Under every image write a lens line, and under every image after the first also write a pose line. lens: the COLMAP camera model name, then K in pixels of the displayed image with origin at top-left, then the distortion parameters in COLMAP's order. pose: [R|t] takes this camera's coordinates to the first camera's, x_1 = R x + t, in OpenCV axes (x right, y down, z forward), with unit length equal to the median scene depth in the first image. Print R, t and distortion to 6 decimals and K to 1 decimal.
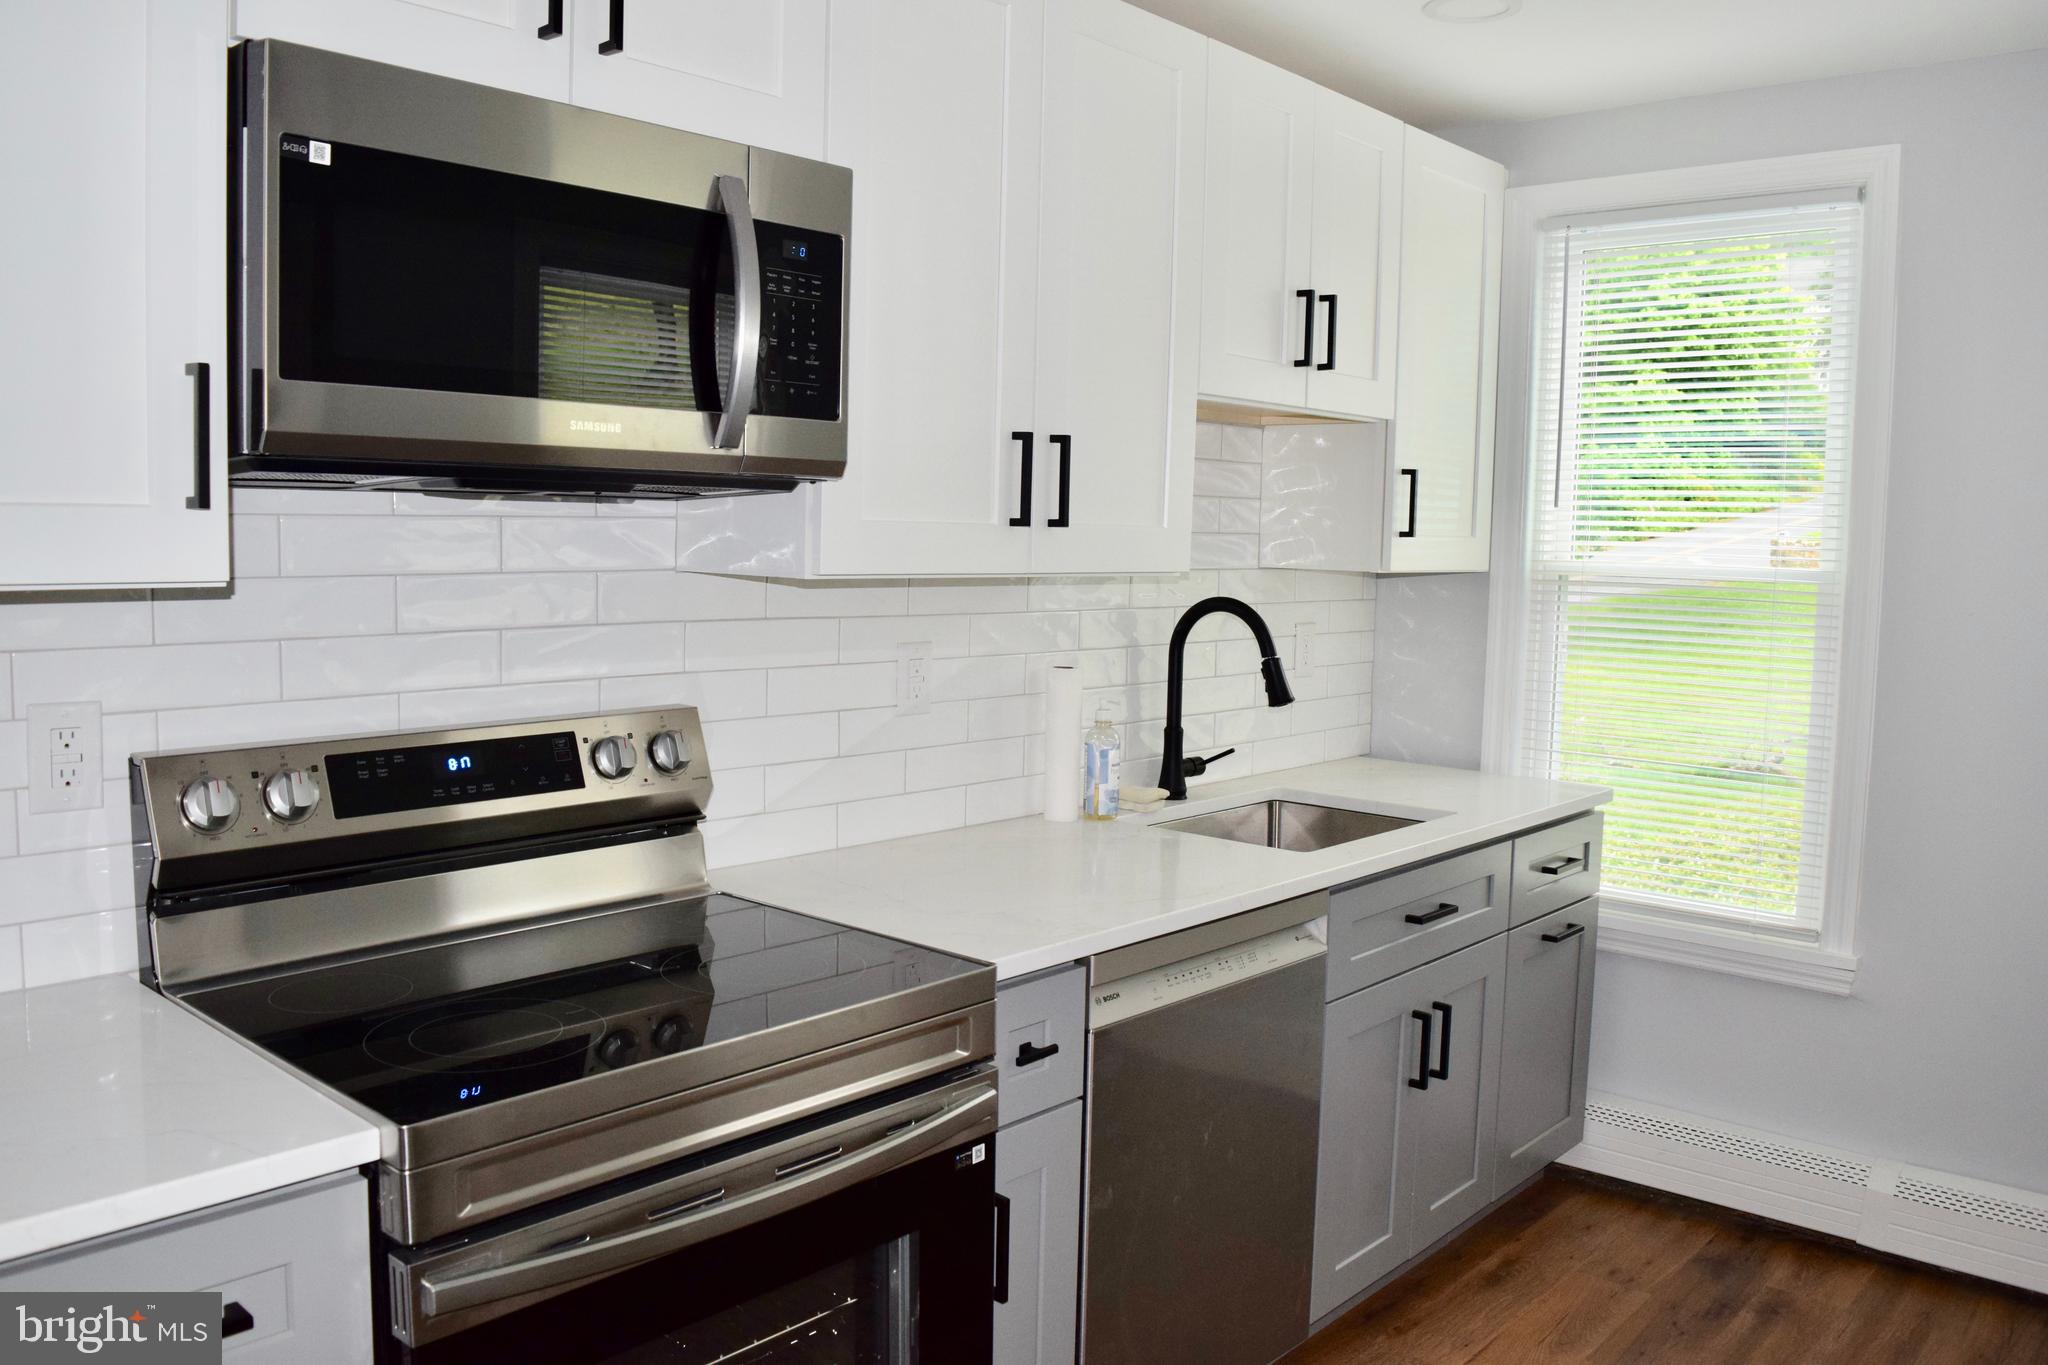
lens RADIAL K [[1596.6, 0, 1024.0], [0, 1596.6, 682.5], [0, 0, 1]] dist [-0.122361, 0.049481]
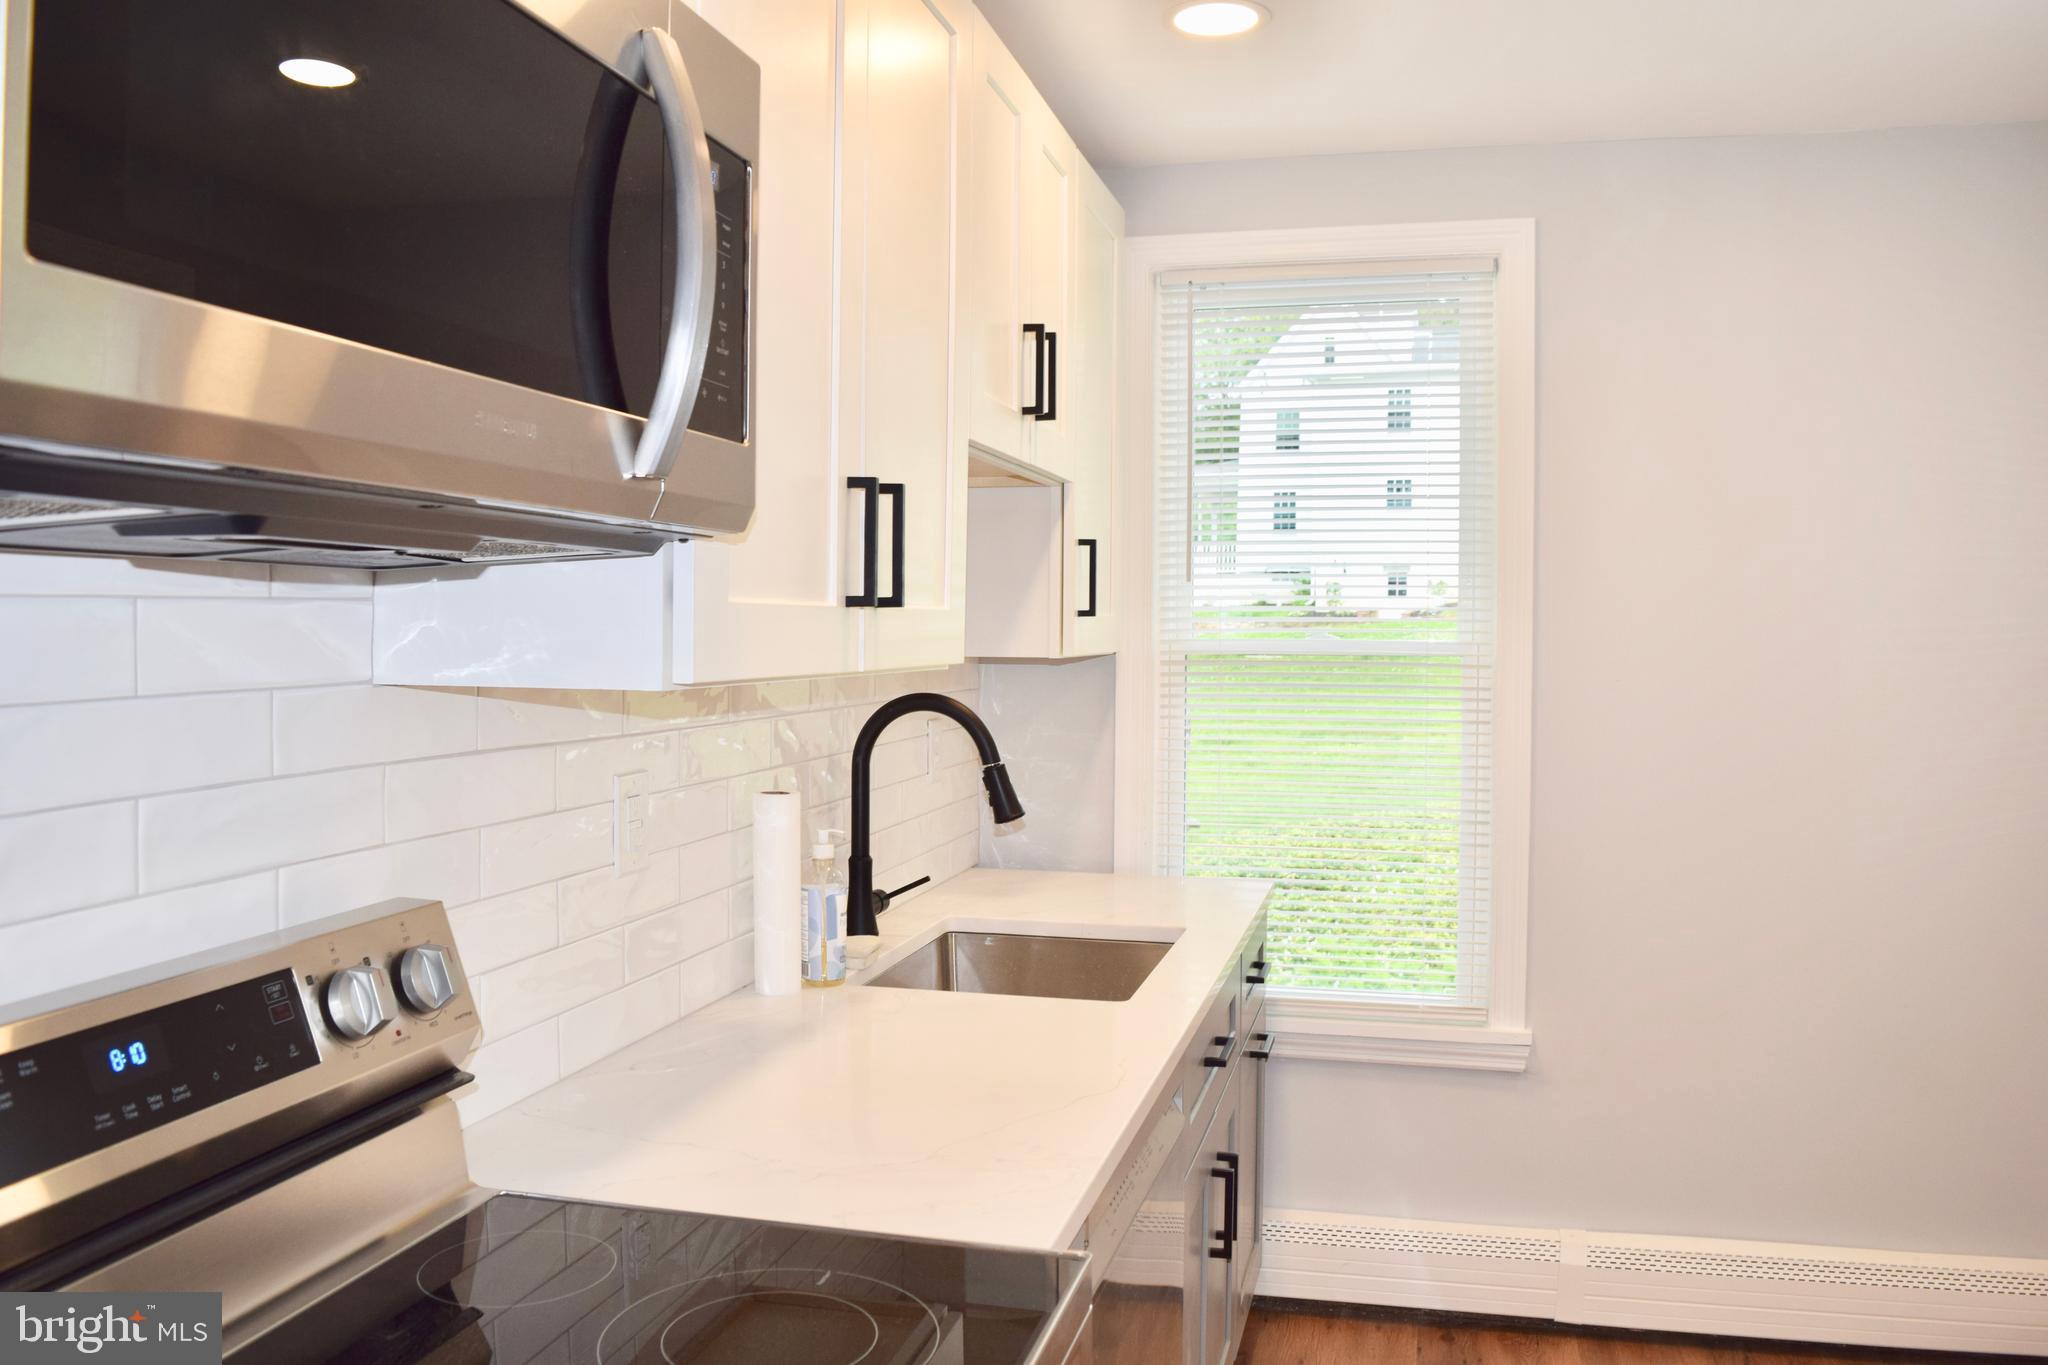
lens RADIAL K [[1596.6, 0, 1024.0], [0, 1596.6, 682.5], [0, 0, 1]] dist [-0.122361, 0.049481]
pose [[0.889062, -0.033091, 0.456589, -0.207695], [0.057670, 0.997534, -0.039997, -0.023965], [-0.454139, 0.061891, 0.888778, 0.252916]]
